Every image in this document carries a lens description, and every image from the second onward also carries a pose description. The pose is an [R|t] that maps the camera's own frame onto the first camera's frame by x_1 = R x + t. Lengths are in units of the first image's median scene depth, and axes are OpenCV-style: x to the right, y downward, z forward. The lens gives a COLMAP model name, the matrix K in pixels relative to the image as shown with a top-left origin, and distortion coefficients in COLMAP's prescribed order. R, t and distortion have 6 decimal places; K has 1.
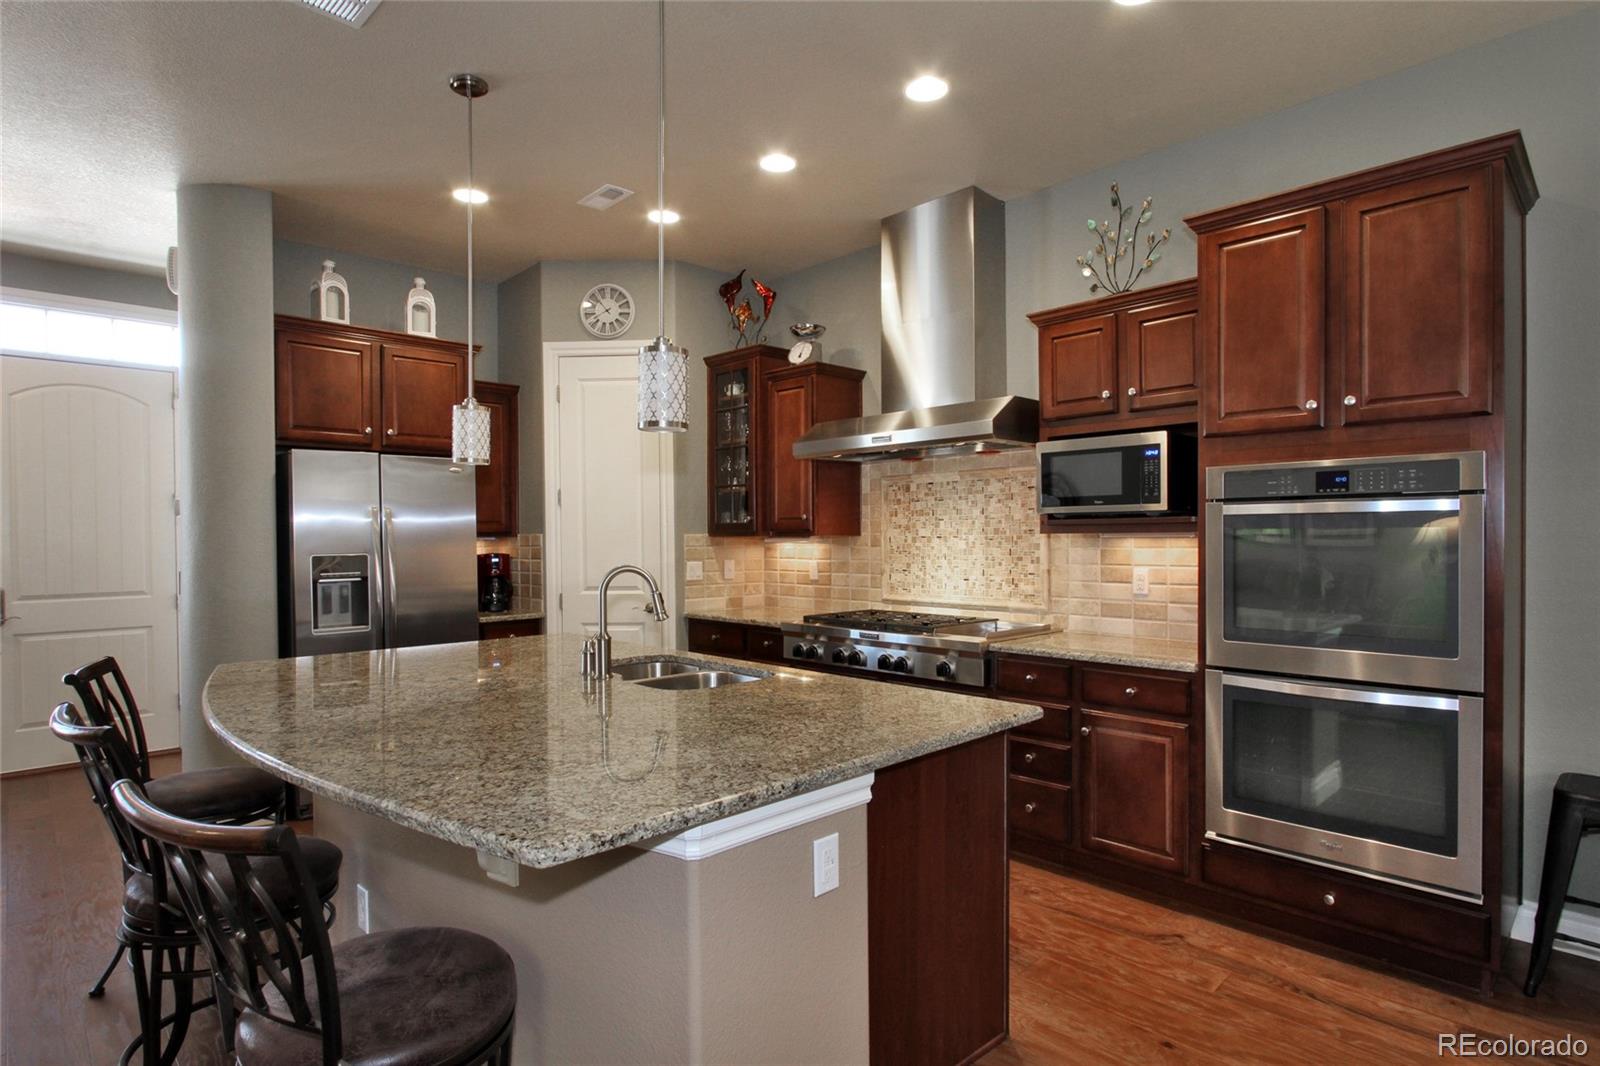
lens RADIAL K [[837.2, 0, 801.0], [0, 837.2, 543.8], [0, 0, 1]] dist [-0.008997, 0.000298]
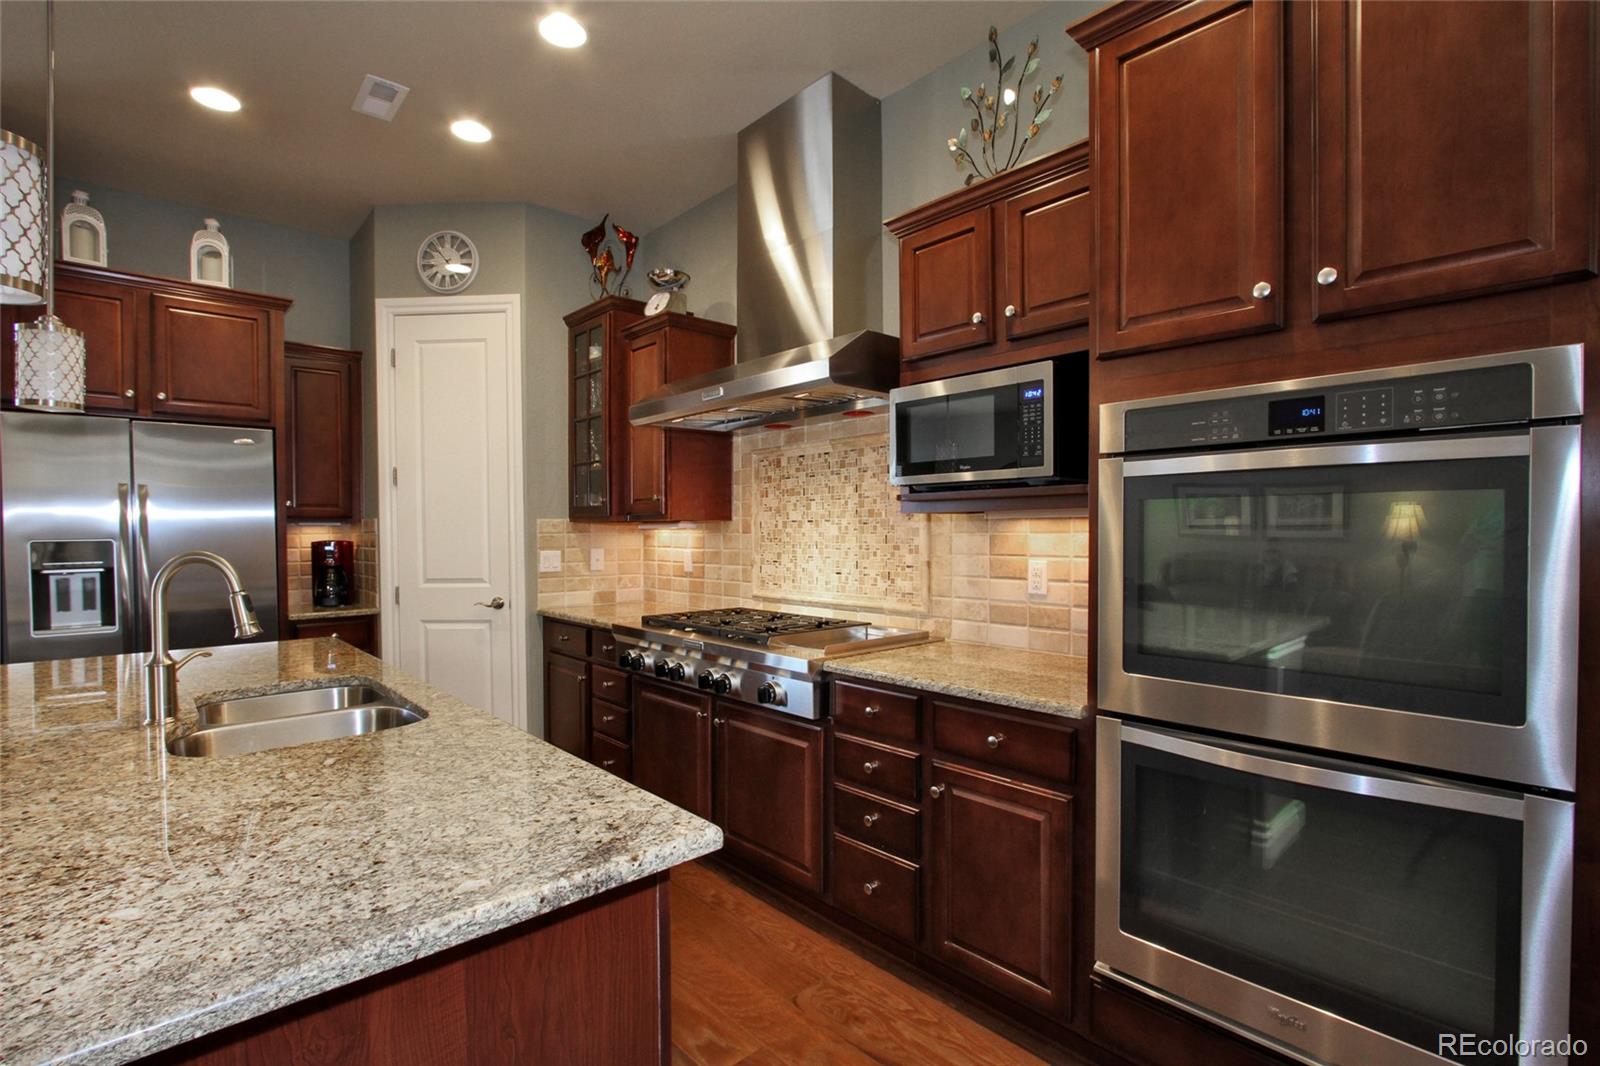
lens RADIAL K [[741.2, 0, 797.2], [0, 741.2, 543.4], [0, 0, 1]] dist [-0.017743, 0.001753]
pose [[0.999604, 0.002936, -0.027986, 0.200446], [-0.002709, 0.999963, 0.008161, 0.009079], [0.028009, -0.008082, 0.999575, 0.315038]]
